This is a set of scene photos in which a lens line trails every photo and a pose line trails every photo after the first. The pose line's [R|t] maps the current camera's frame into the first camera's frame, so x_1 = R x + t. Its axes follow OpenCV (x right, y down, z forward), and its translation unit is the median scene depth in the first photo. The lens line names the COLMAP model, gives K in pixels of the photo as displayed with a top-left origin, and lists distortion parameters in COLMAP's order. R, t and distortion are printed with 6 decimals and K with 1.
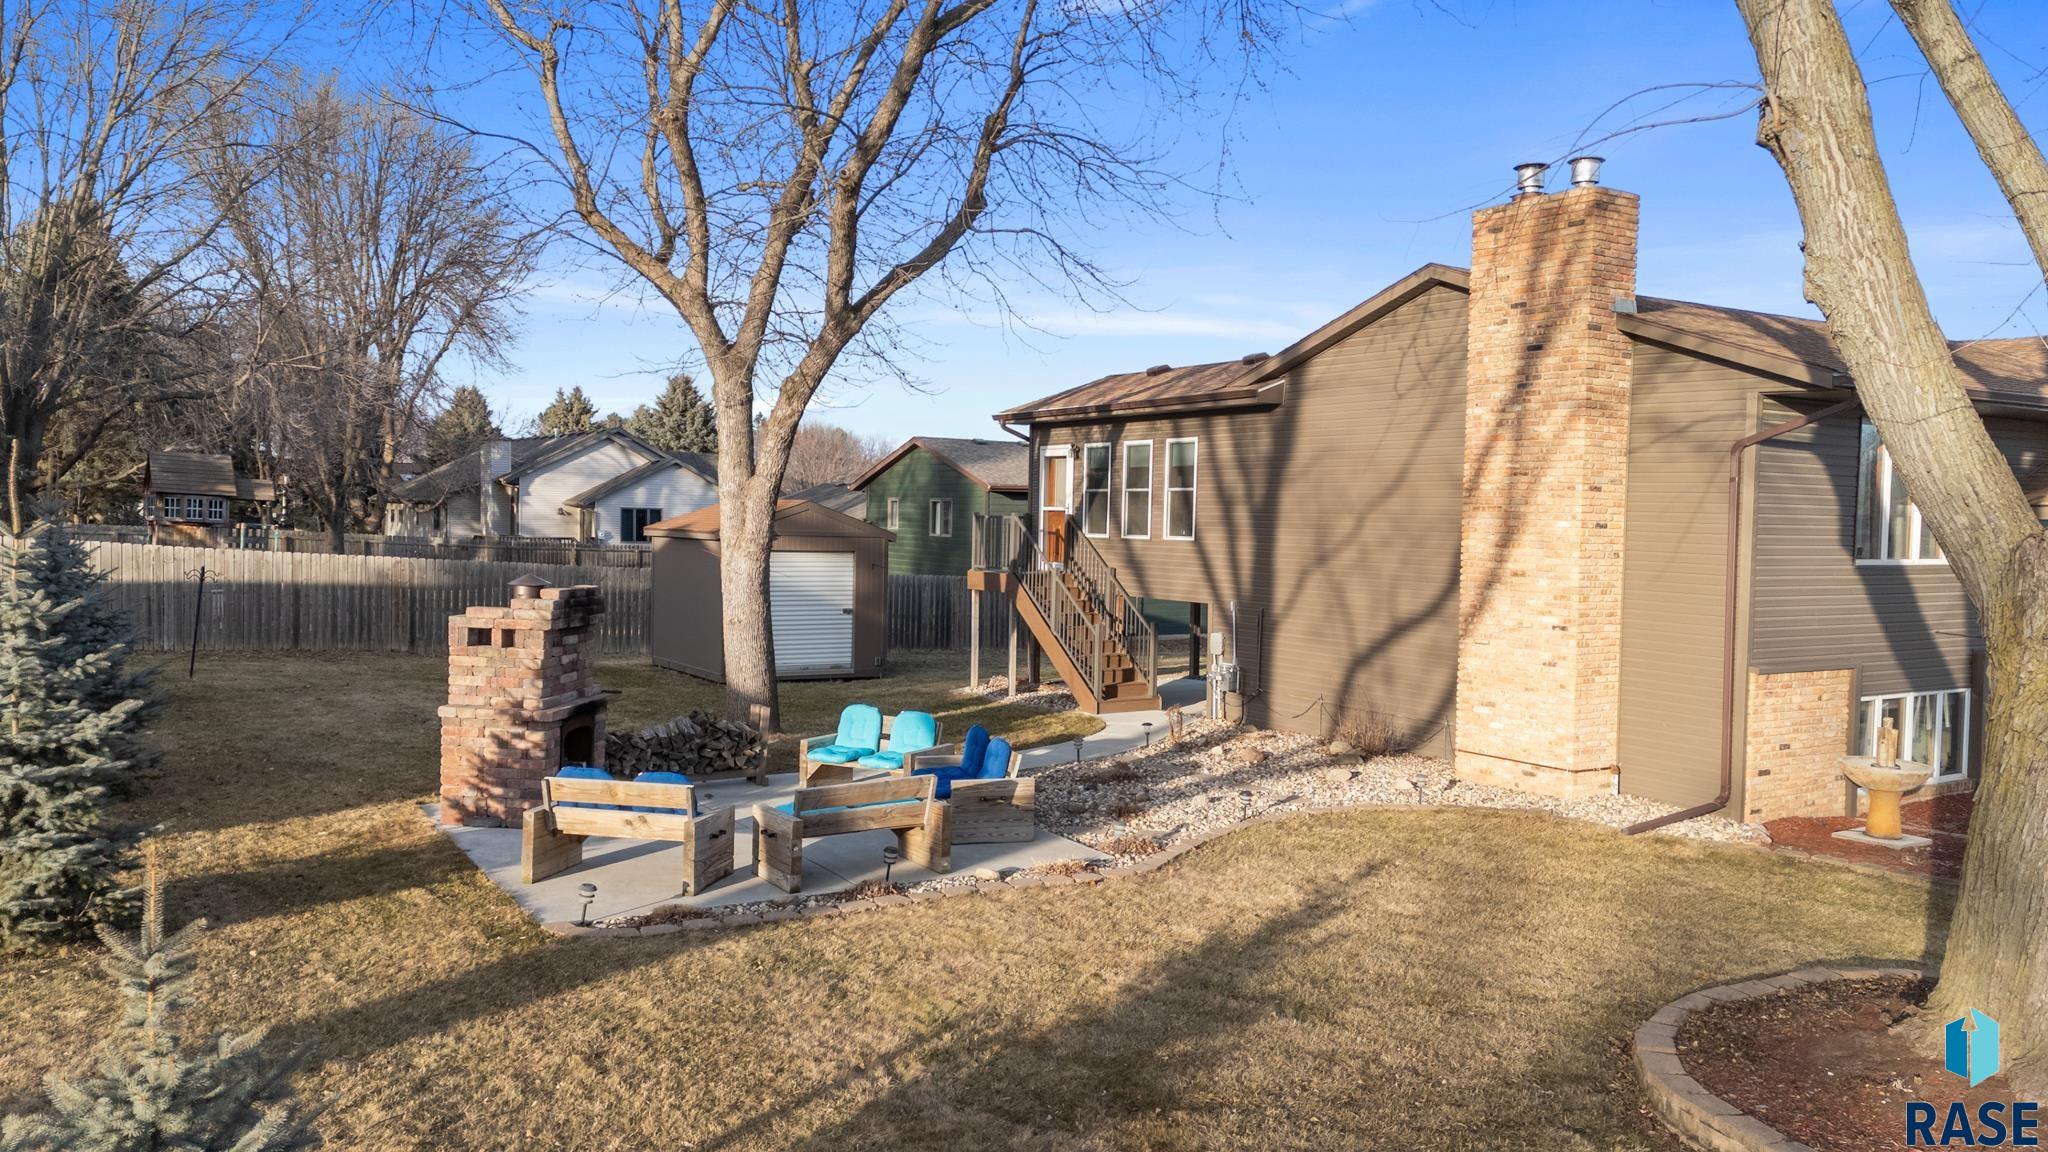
lens RADIAL K [[1517.8, 0, 1024.0], [0, 1517.8, 576.0], [0, 0, 1]] dist [0.058812, -0.000717]
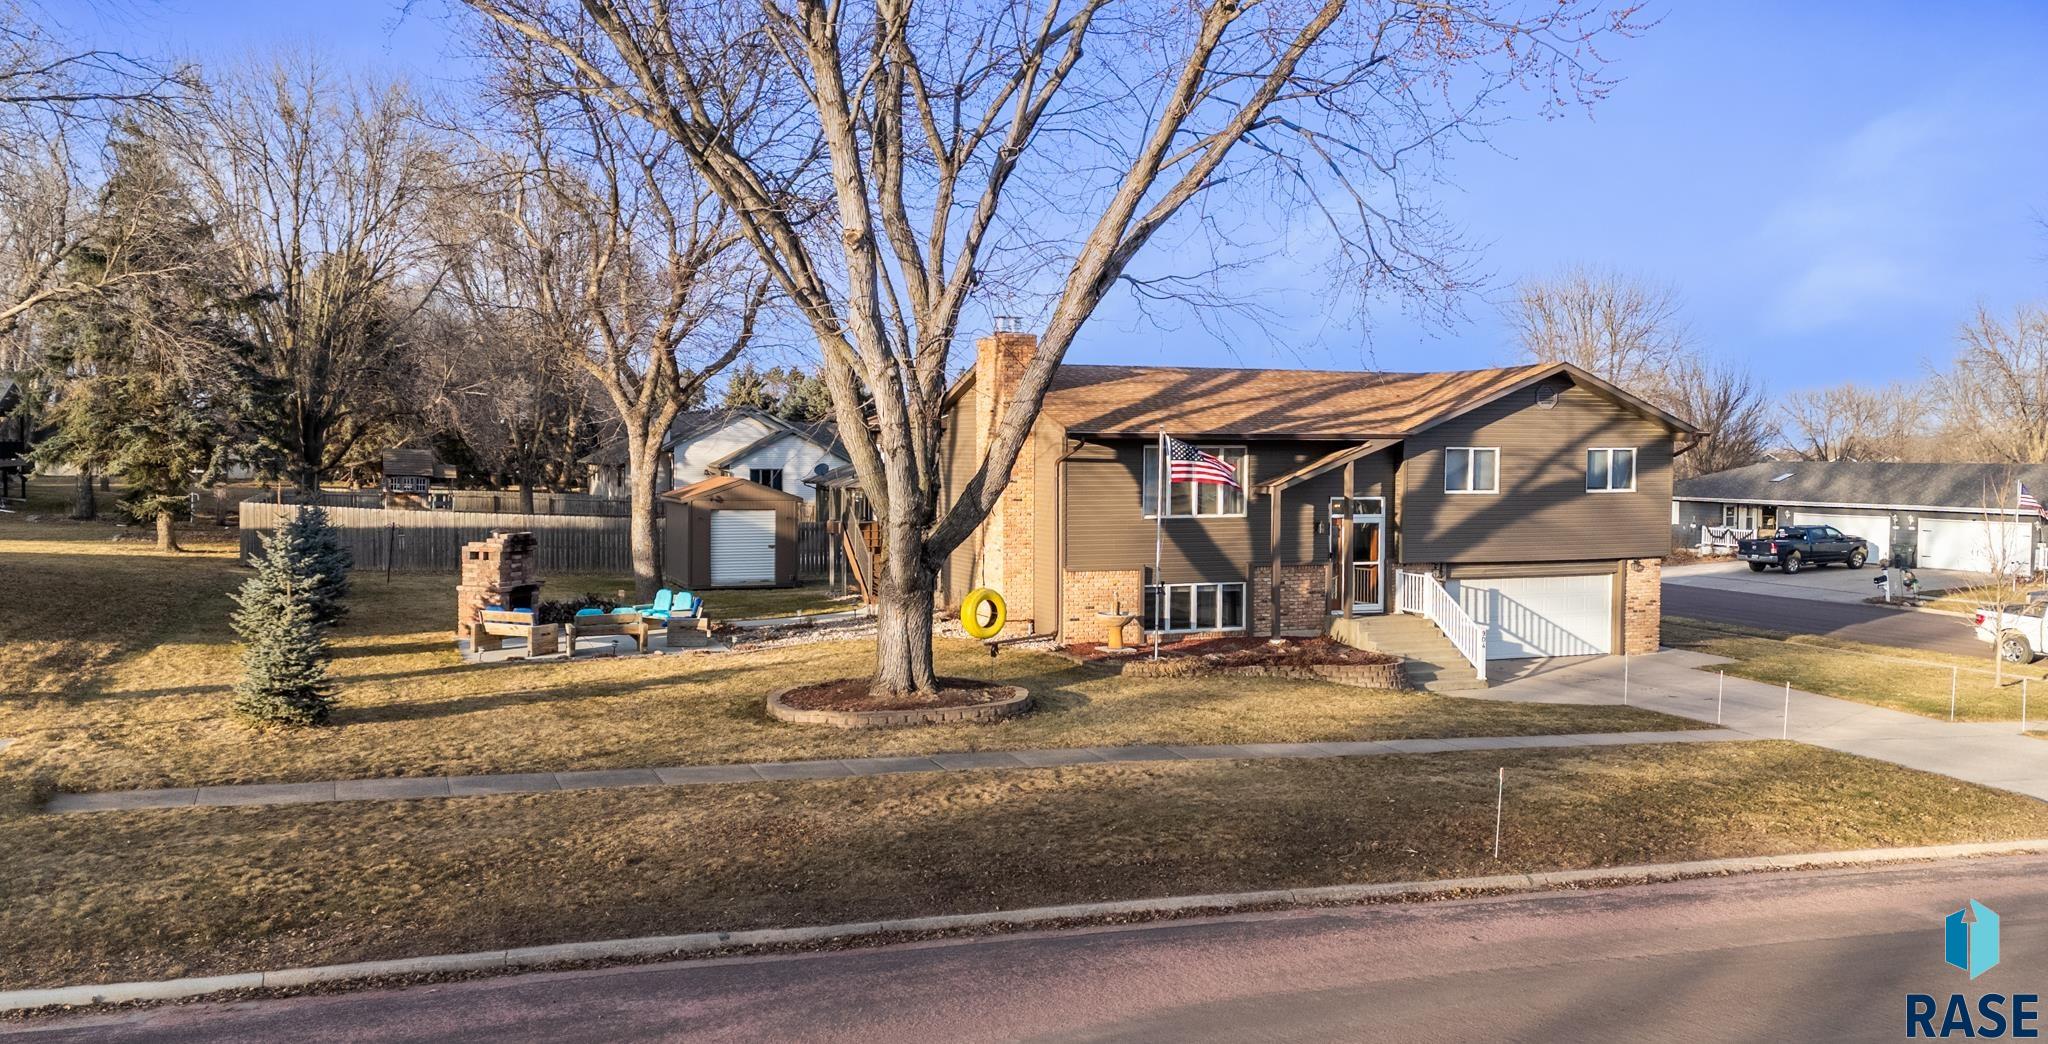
lens RADIAL K [[1485.8, 0, 1024.0], [0, 1485.8, 522.0], [0, 0, 1]] dist [0.053082, -0.000785]
pose [[0.989914, -0.002821, -0.141643, 0.667040], [0.003135, 0.999993, 0.001996, -0.010153], [0.141636, -0.002420, 0.989916, -0.942582]]
